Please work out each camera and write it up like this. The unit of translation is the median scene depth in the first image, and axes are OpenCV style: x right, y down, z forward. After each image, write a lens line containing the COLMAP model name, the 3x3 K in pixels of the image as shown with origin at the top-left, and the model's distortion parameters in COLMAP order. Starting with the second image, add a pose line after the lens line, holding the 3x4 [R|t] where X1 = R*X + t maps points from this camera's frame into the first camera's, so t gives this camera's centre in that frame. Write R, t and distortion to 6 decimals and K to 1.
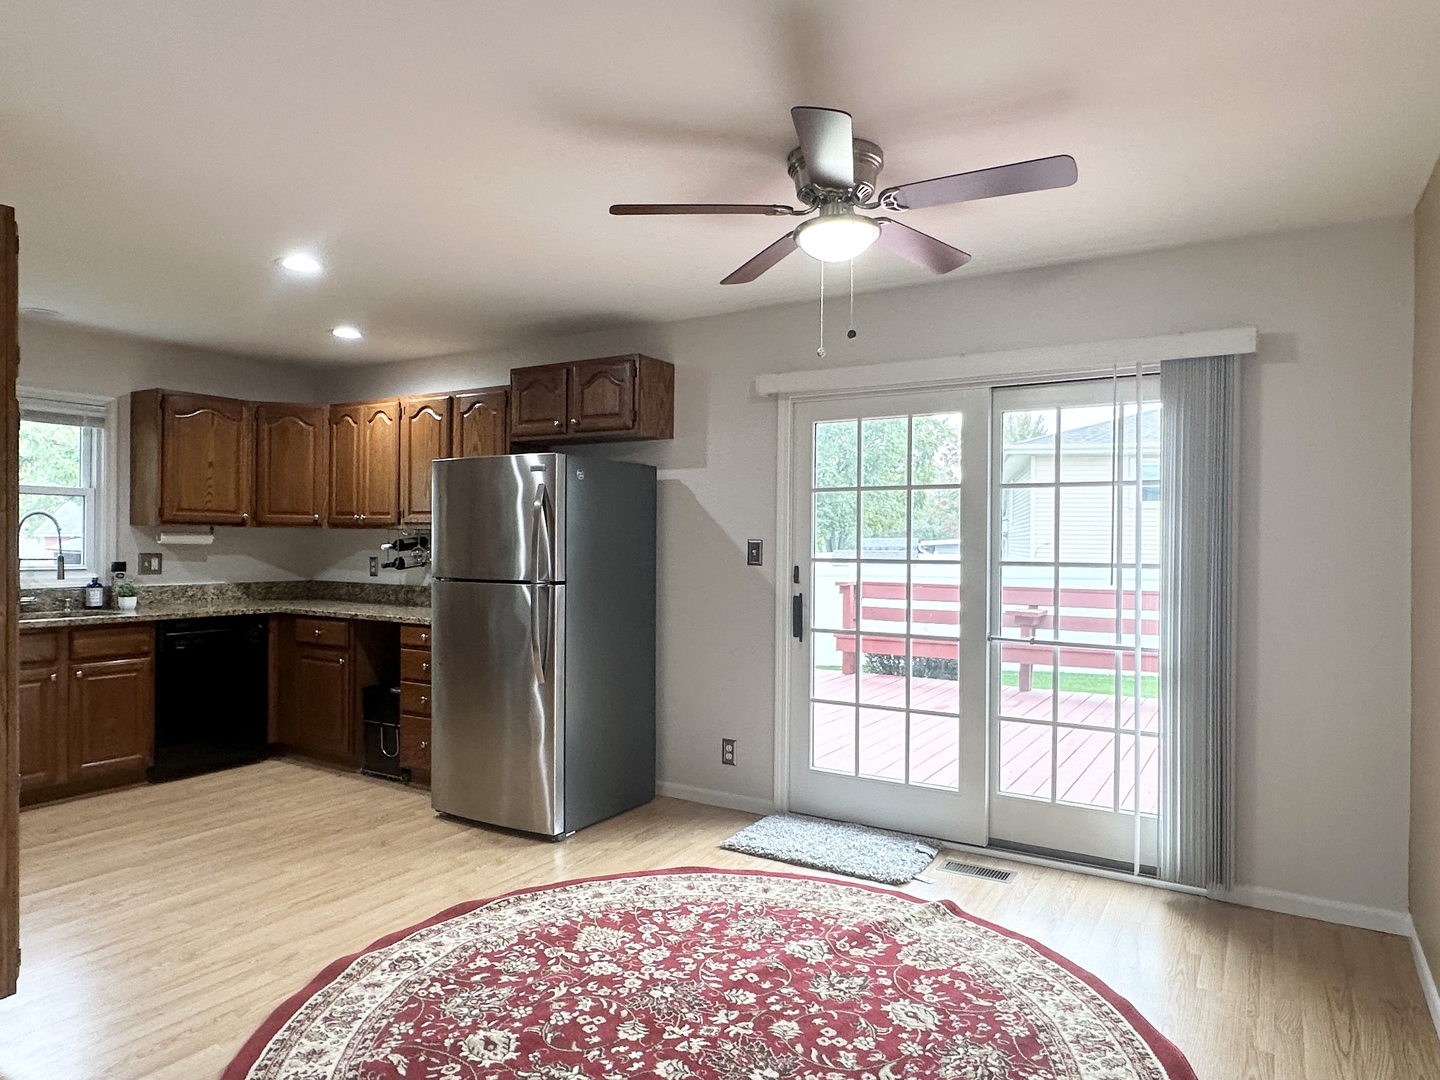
lens RADIAL K [[920.8, 0, 720.0], [0, 920.8, 540.0], [0, 0, 1]] dist [-0.004674, 0.000861]
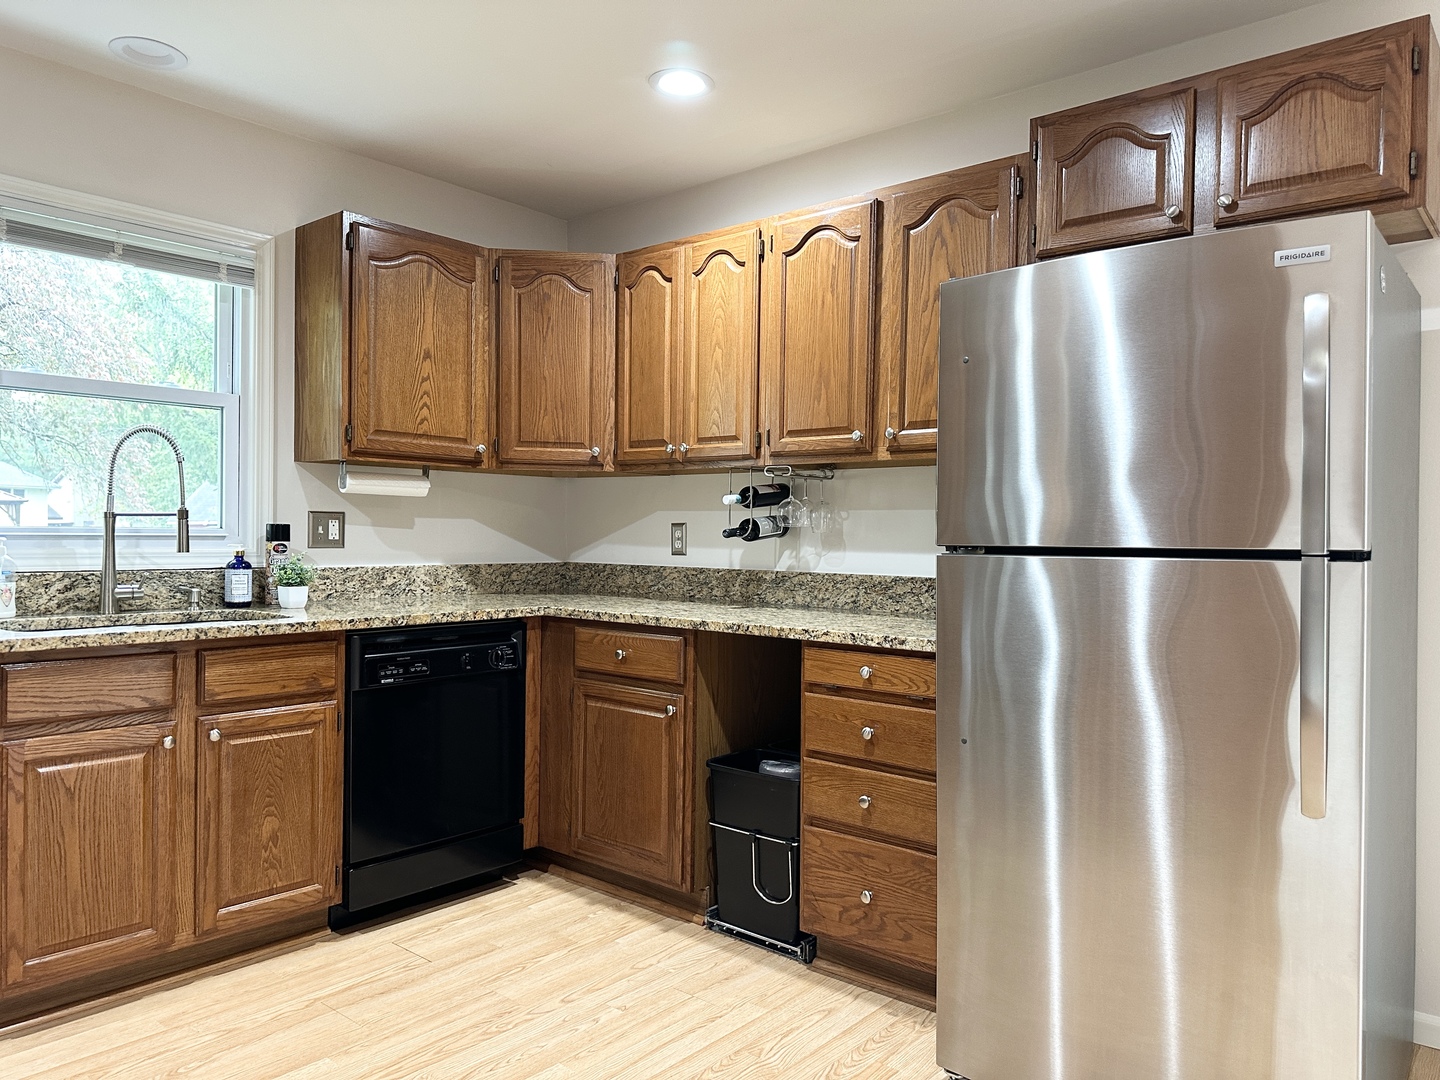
lens RADIAL K [[1024.9, 0, 720.0], [0, 1024.9, 540.0], [0, 0, 1]] dist [0.181360, -0.391648]
pose [[0.987596, 0.002168, -0.157003, -0.277350], [-0.000996, 0.999971, 0.007539, 0.027713], [0.157015, -0.007289, 0.987569, 0.397235]]
